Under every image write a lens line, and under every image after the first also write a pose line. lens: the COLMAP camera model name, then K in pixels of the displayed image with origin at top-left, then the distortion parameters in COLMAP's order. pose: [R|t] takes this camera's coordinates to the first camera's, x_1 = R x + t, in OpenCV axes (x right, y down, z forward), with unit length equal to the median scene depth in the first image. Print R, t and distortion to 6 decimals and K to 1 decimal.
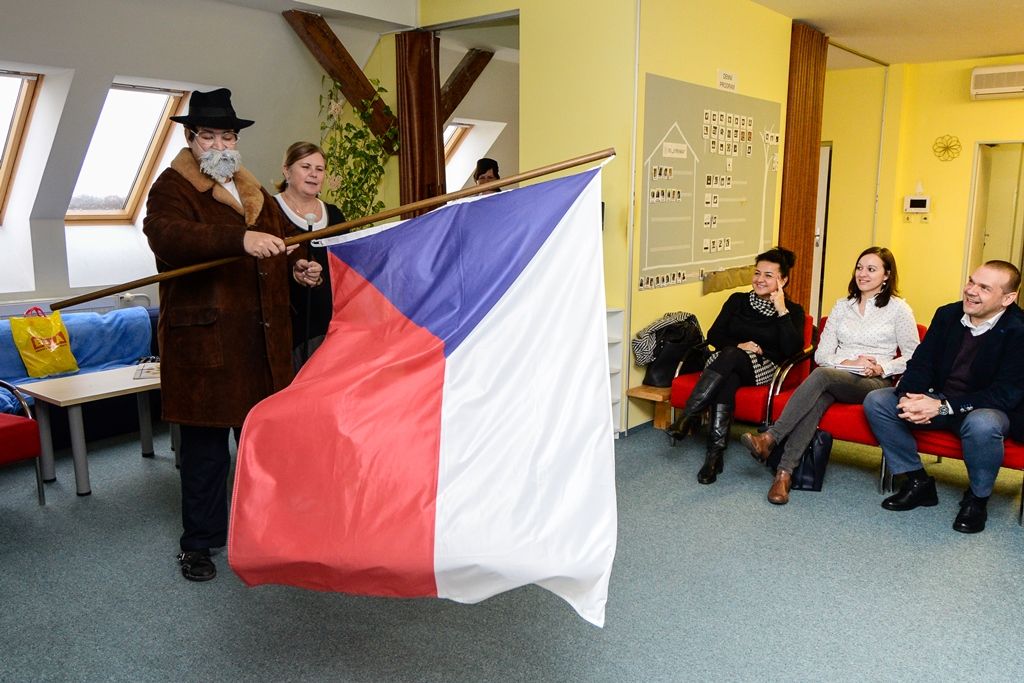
lens RADIAL K [[814.2, 0, 513.0], [0, 814.2, 345.7], [0, 0, 1]] dist [-0.014226, -0.002433]
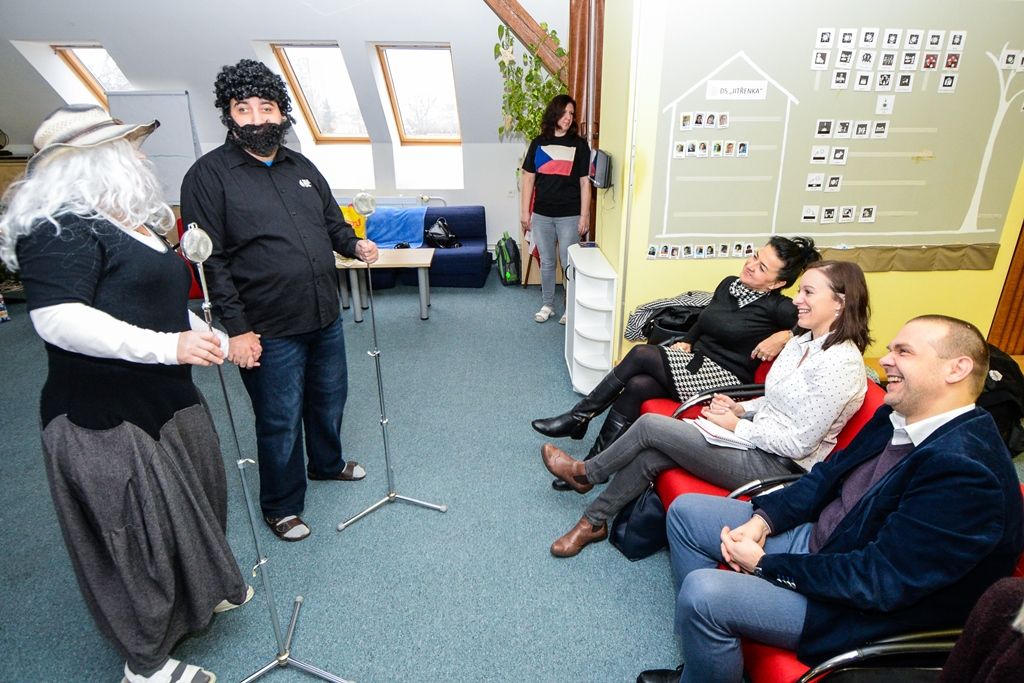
lens RADIAL K [[565.6, 0, 510.7], [0, 565.6, 335.6], [0, 0, 1]] dist [-0.019430, -0.001733]
pose [[0.699641, 0.267276, -0.662620, 0.469536], [-0.126771, 0.959119, 0.253020, -0.122162], [0.703158, -0.093022, 0.704922, 0.441780]]
